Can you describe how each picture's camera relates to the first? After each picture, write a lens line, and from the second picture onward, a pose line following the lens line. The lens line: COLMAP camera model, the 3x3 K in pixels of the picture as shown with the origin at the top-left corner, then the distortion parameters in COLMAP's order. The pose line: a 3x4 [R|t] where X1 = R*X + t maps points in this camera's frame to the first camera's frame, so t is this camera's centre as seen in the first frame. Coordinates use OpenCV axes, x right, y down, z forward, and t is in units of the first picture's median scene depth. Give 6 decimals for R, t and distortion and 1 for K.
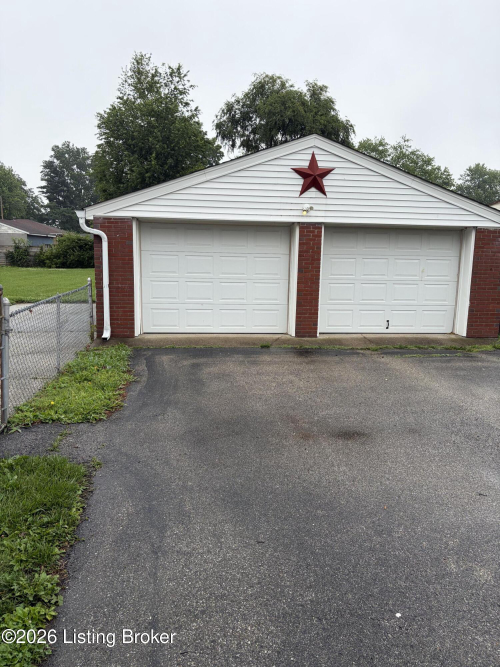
lens RADIAL K [[505.0, 0, 252.2], [0, 505.0, 333.3], [0, 0, 1]] dist [0.025632, -0.020114]
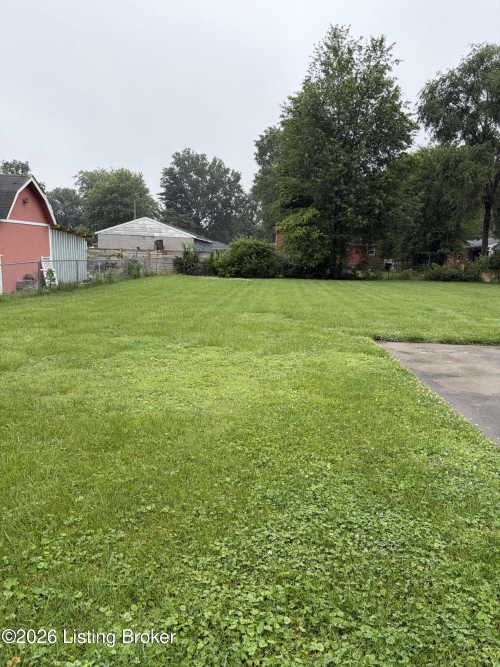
lens RADIAL K [[505.0, 0, 247.6], [0, 505.0, 333.7], [0, 0, 1]] dist [0.025632, -0.020114]
pose [[0.982674, 0.043980, -0.180048, -0.183252], [-0.046537, 0.998866, -0.010001, -0.023480], [0.179404, 0.018207, 0.983607, 0.145929]]
